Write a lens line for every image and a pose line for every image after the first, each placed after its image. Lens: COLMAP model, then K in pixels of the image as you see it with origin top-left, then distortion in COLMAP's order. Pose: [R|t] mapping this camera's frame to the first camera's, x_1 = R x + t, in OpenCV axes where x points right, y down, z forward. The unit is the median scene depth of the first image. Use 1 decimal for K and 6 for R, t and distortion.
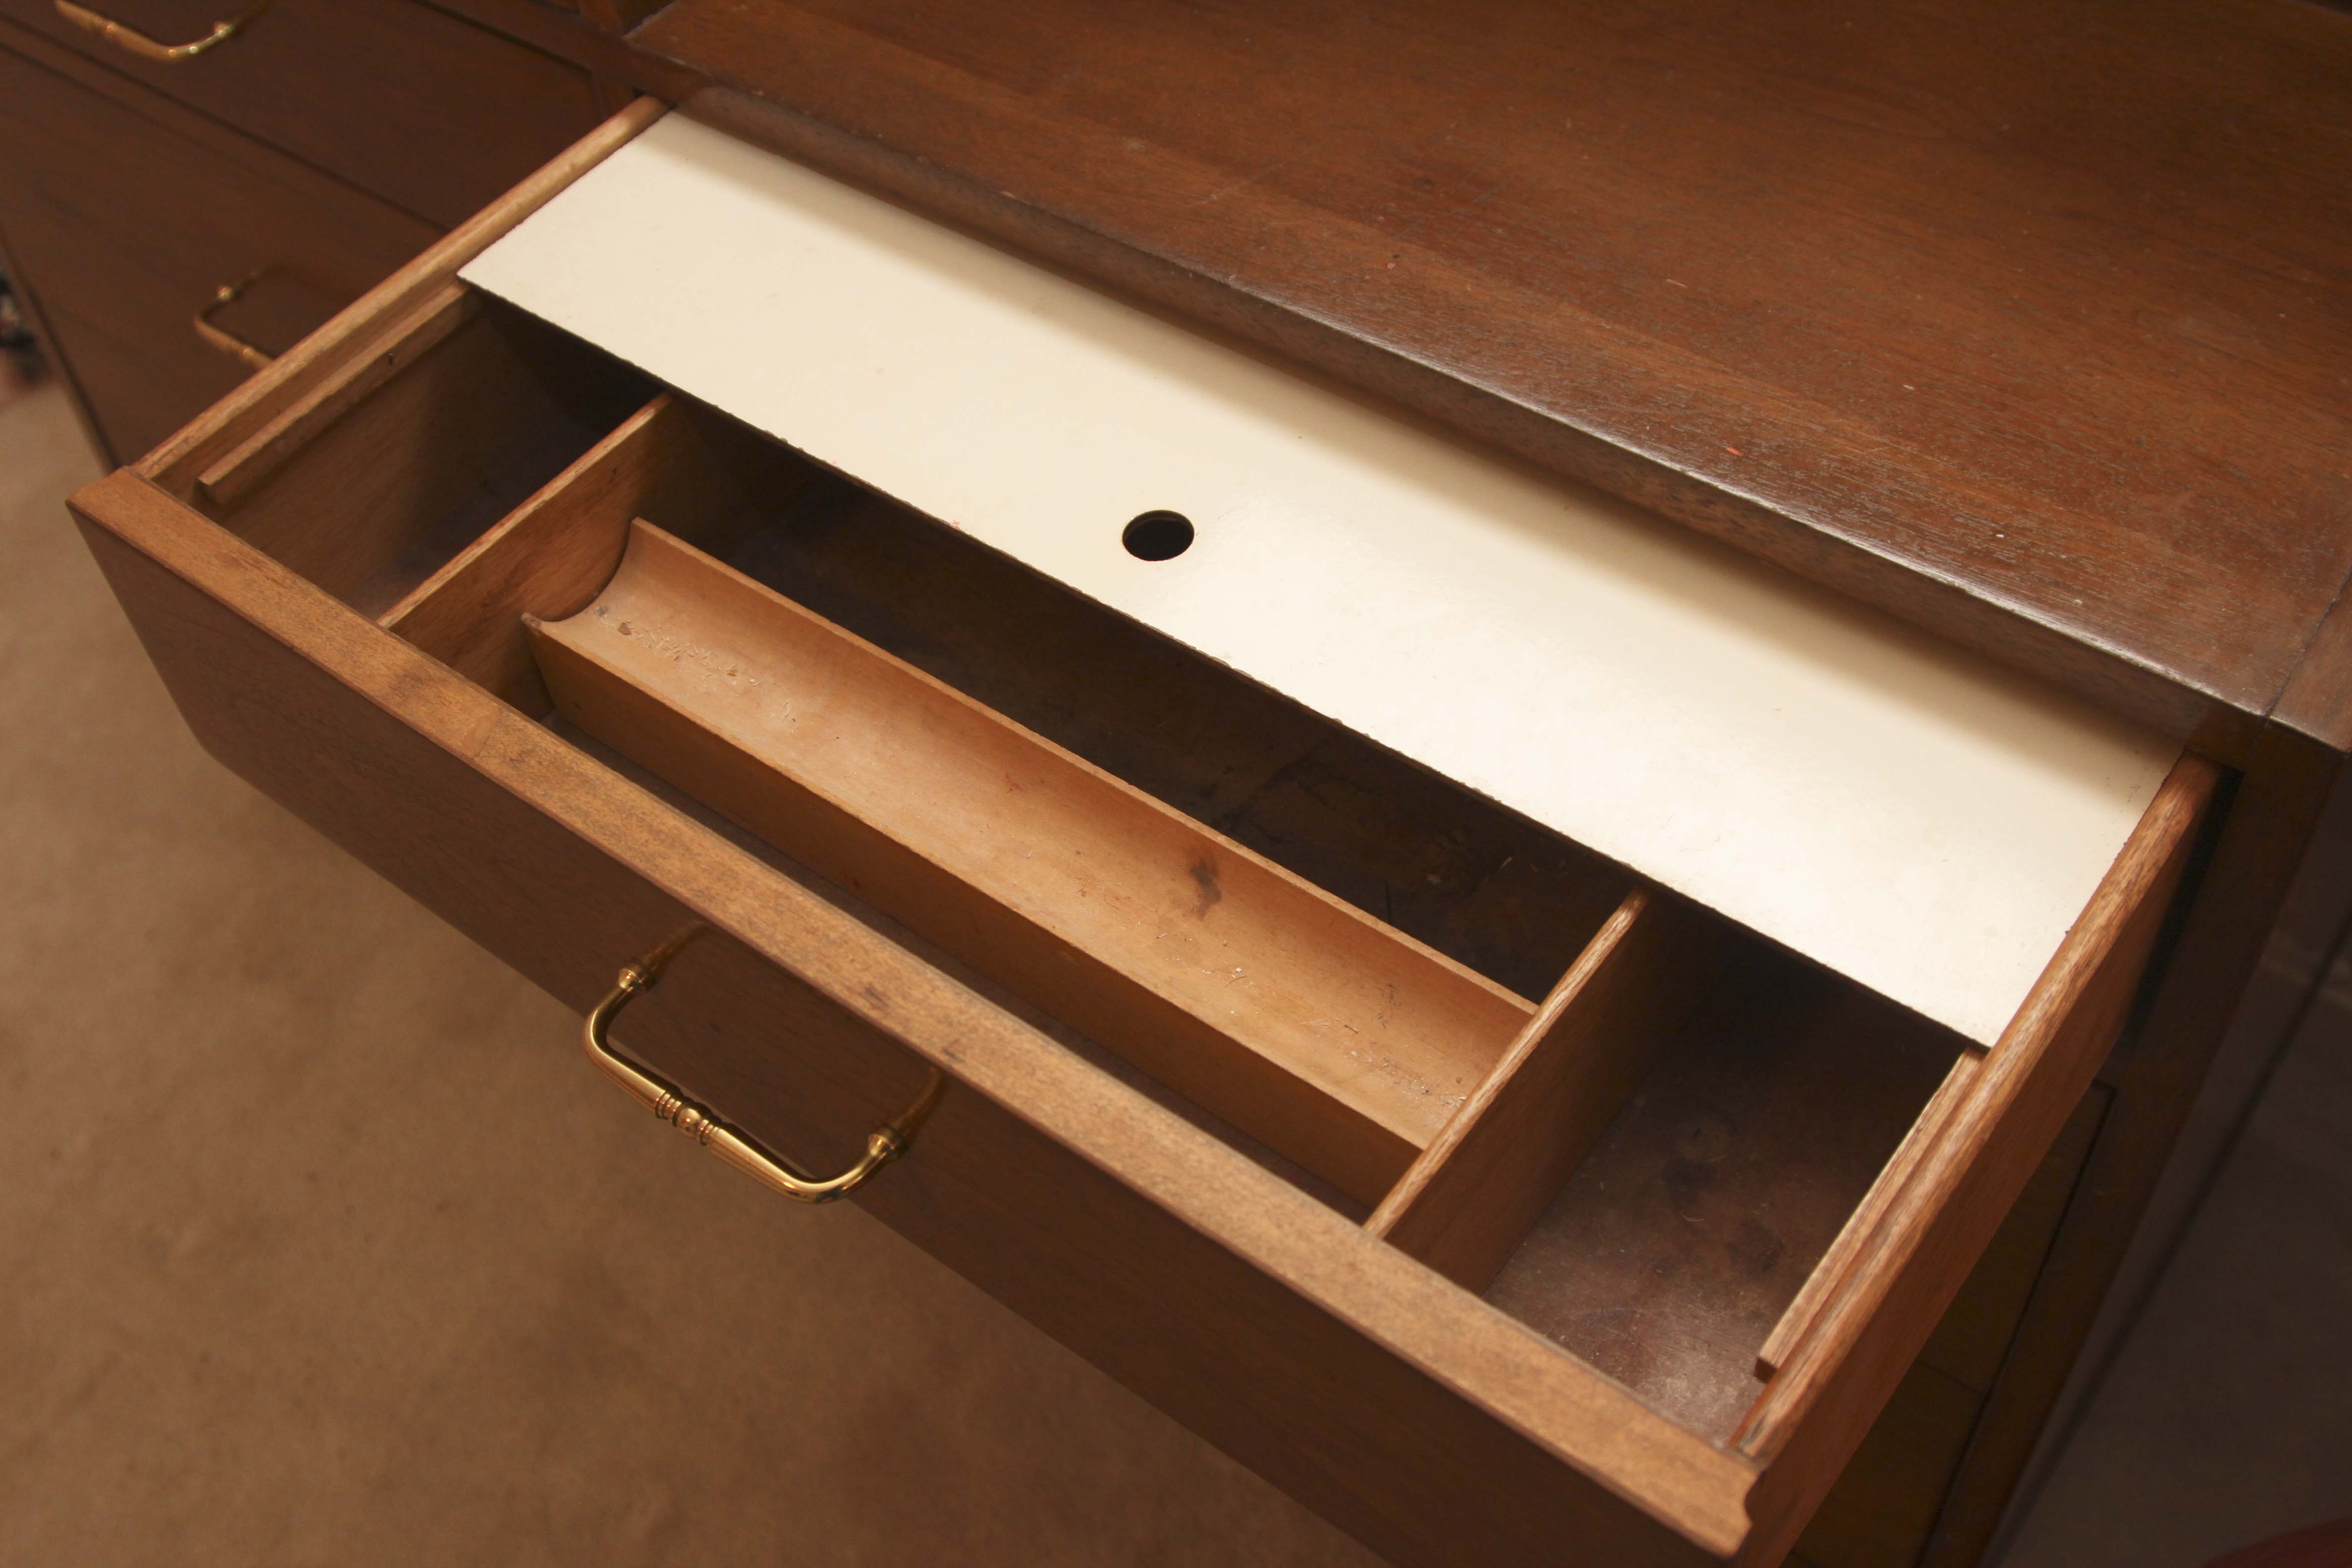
lens RADIAL K [[2522.7, 0, 1182.9], [0, 2522.7, 780.3], [0, 0, 1]] dist [-0.110027, 0.000000]
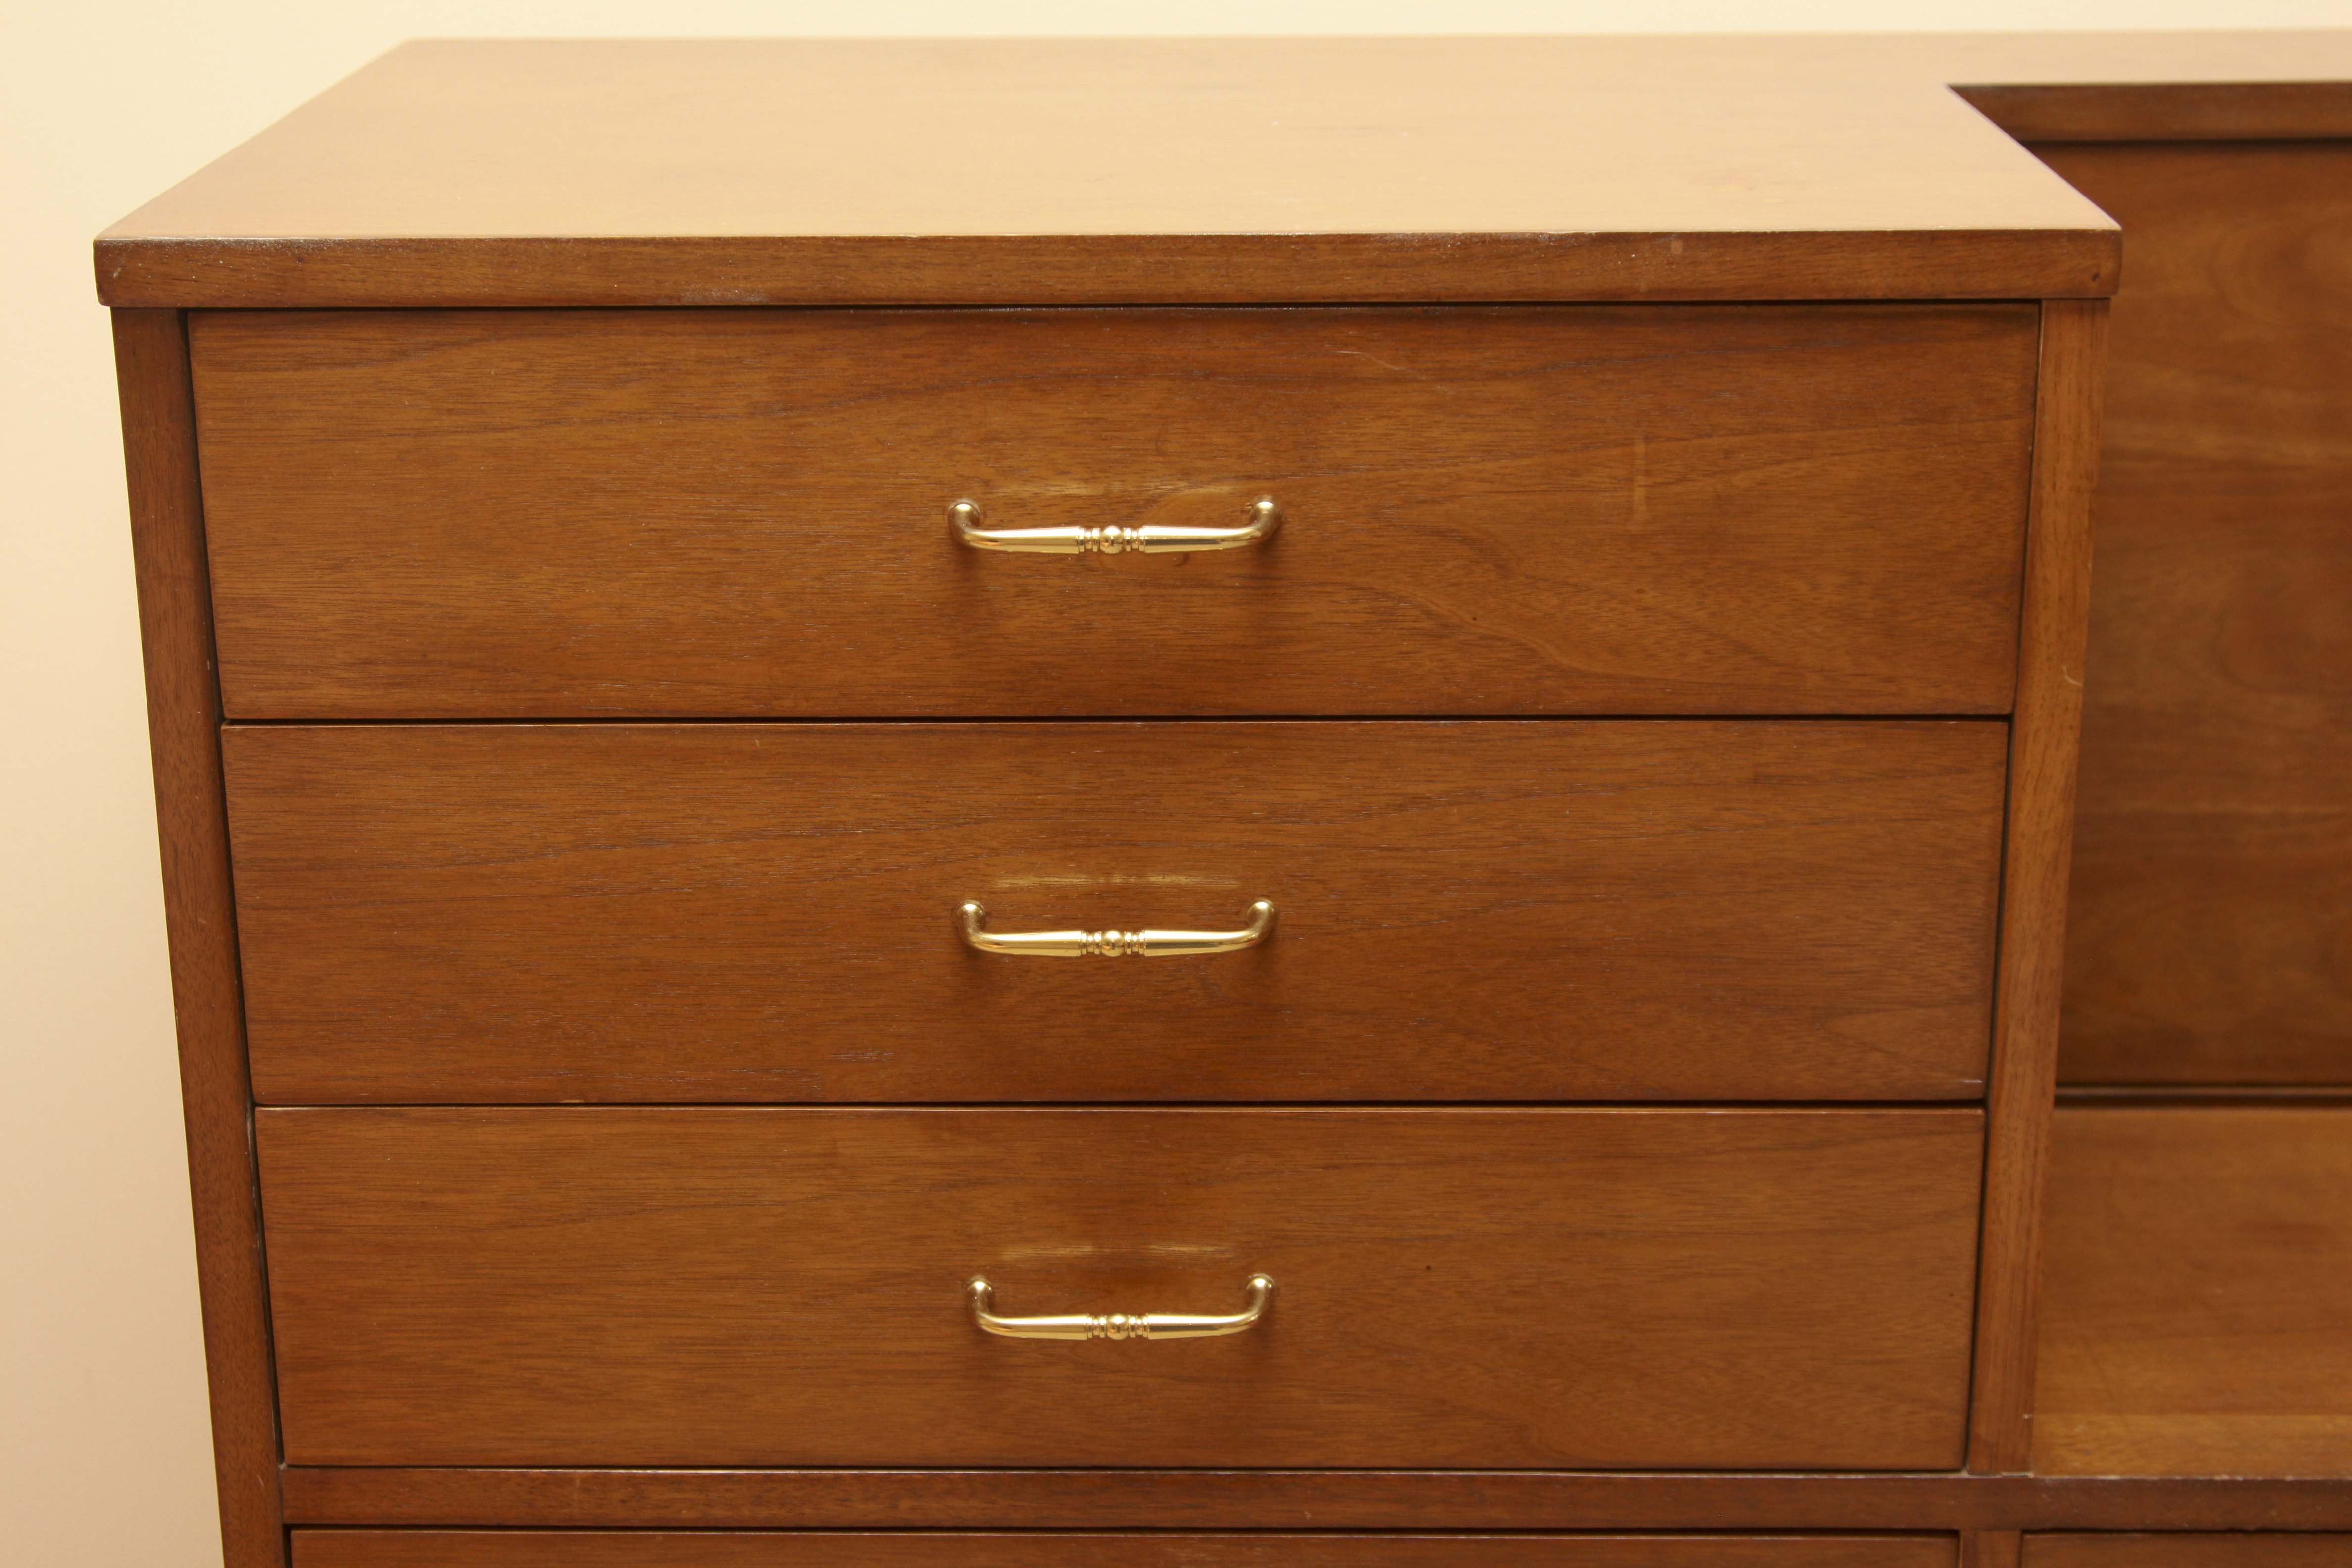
lens RADIAL K [[3867.3, 0, 1182.4], [0, 3867.3, 800.3], [0, 0, 1]] dist [0.019059, 0.000000]
pose [[0.808053, -0.132079, 0.574113, -1.593035], [0.417137, 0.816437, -0.399284, -0.051799], [-0.415990, 0.562126, 0.714819, -0.134075]]
